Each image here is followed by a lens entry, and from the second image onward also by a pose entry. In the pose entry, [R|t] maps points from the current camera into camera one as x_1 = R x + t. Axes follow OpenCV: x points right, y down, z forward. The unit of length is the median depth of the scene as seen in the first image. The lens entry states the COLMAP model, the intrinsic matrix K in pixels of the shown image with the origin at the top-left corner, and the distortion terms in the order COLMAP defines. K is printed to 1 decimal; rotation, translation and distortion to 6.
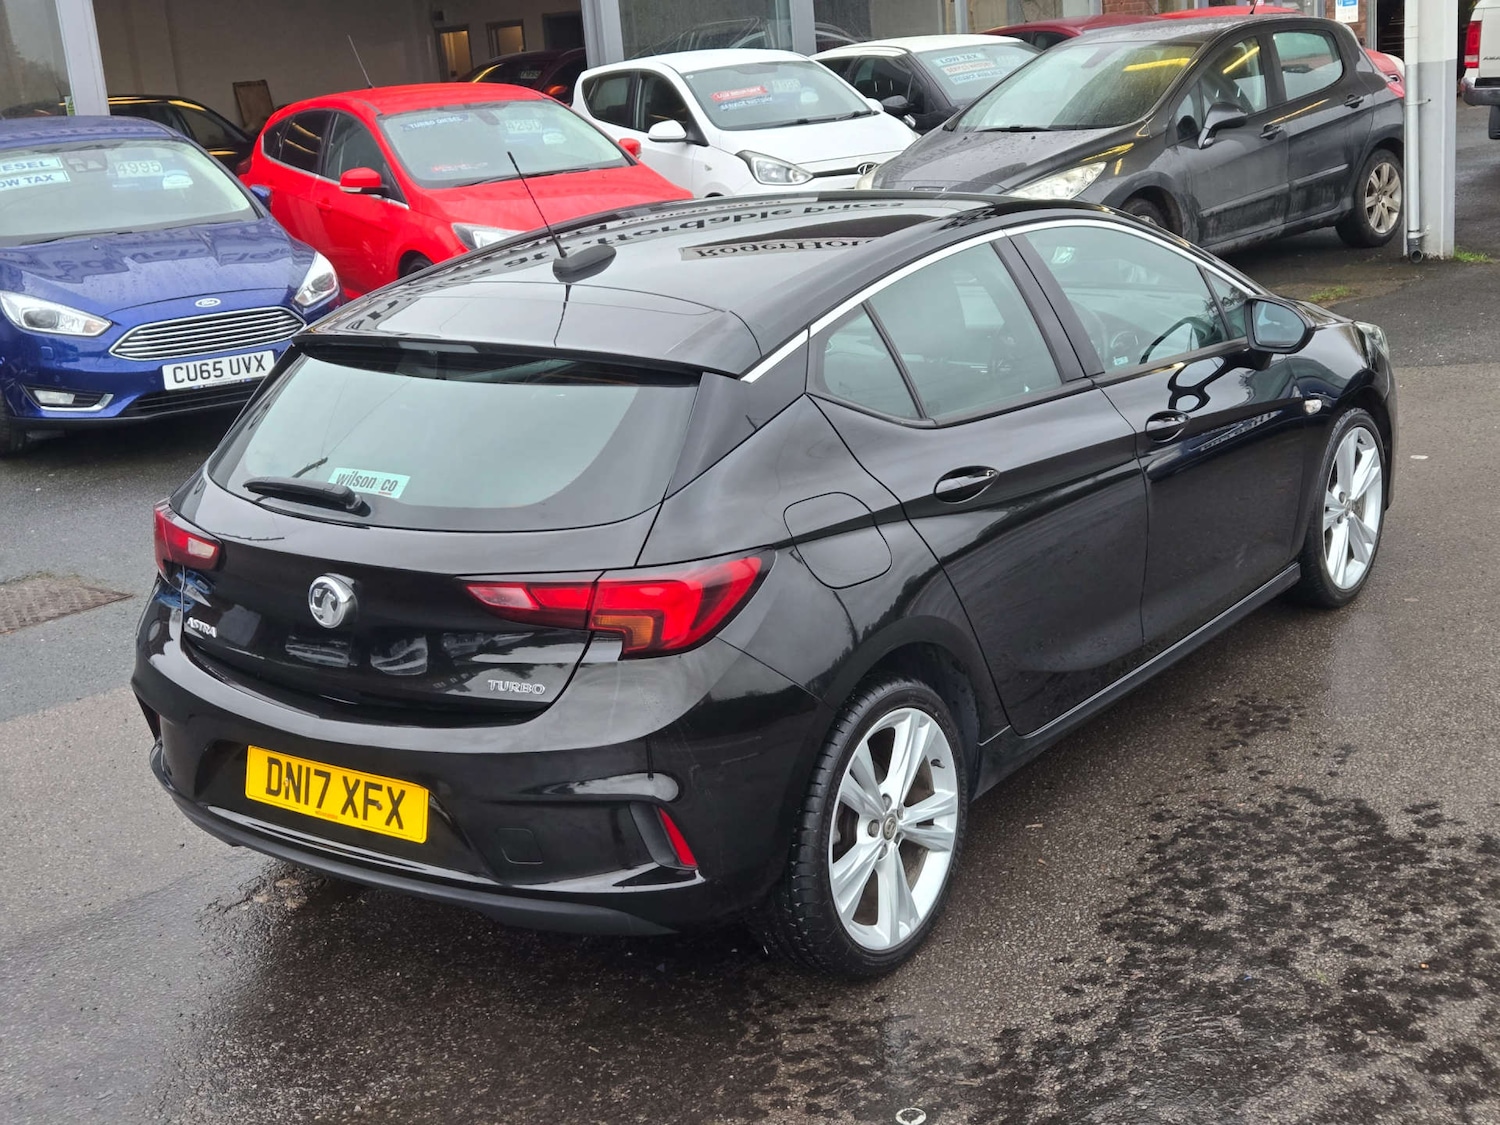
lens RADIAL K [[2020.9, 0, 750.0], [0, 2020.9, 562.5], [0, 0, 1]] dist [0.065528, -0.004394]
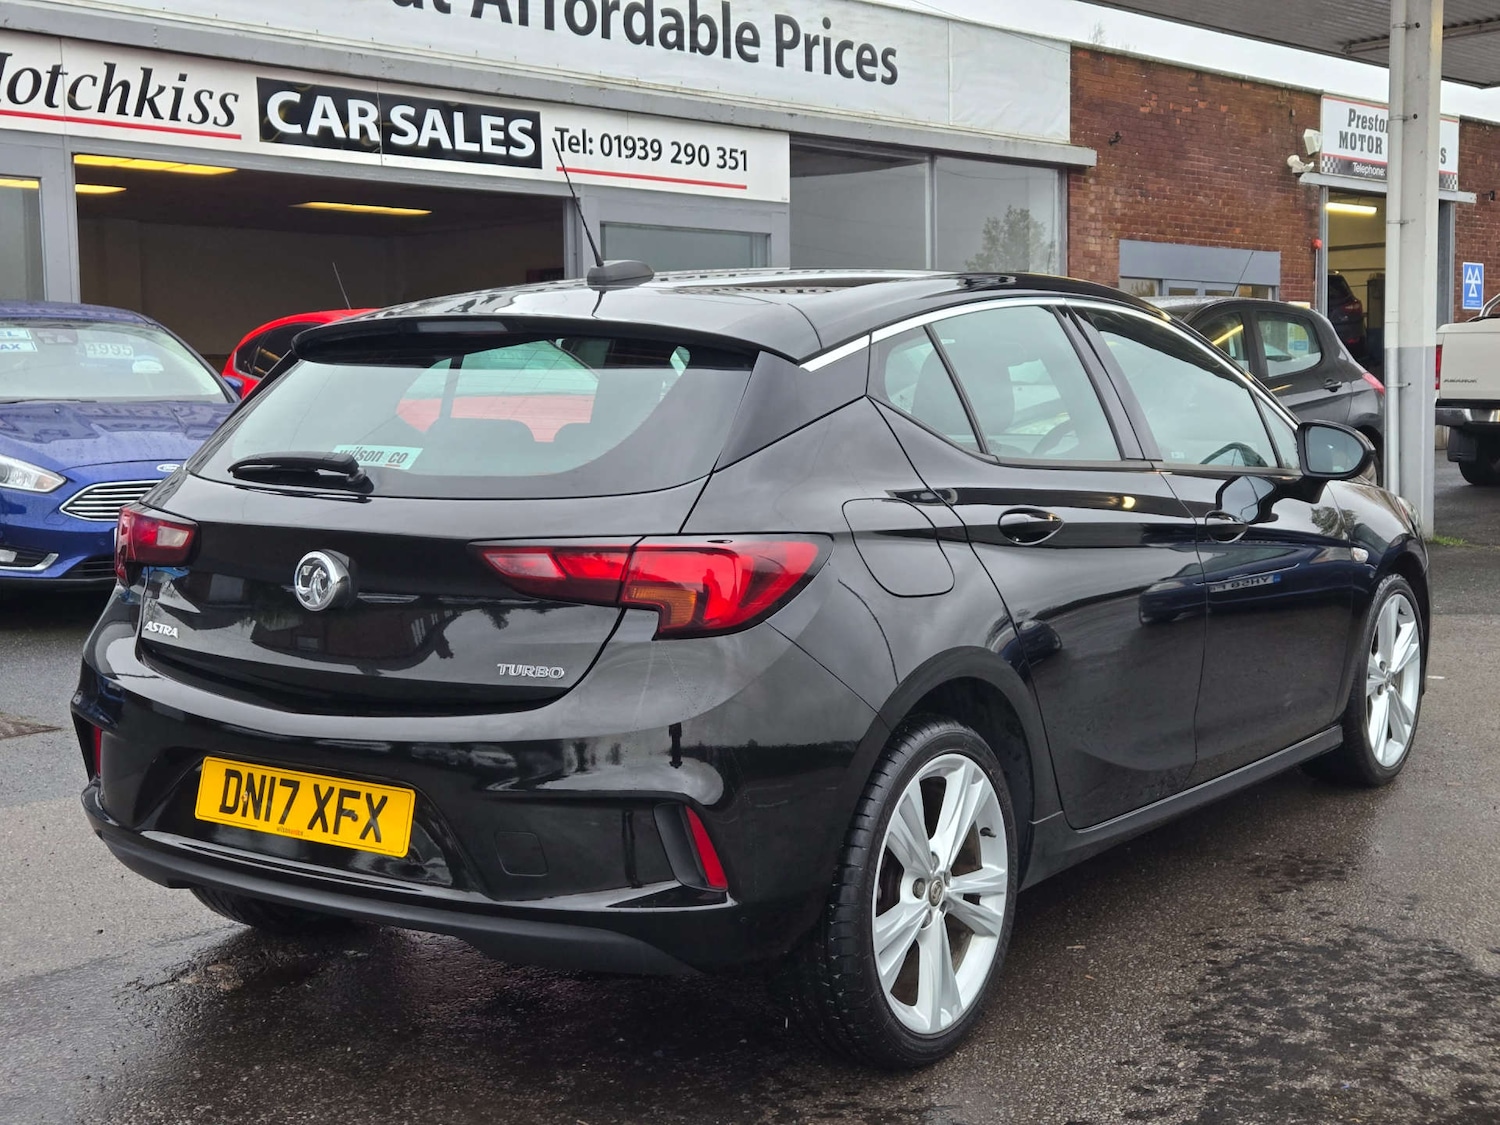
lens RADIAL K [[2020.7, 0, 758.4], [0, 2020.7, 565.3], [0, 0, 1]] dist [0.048271, 0.066358]
pose [[0.997307, 0.064453, 0.034992, -0.045970], [-0.057516, 0.983402, -0.172084, 0.144463], [-0.045502, 0.169608, 0.984461, 0.119386]]
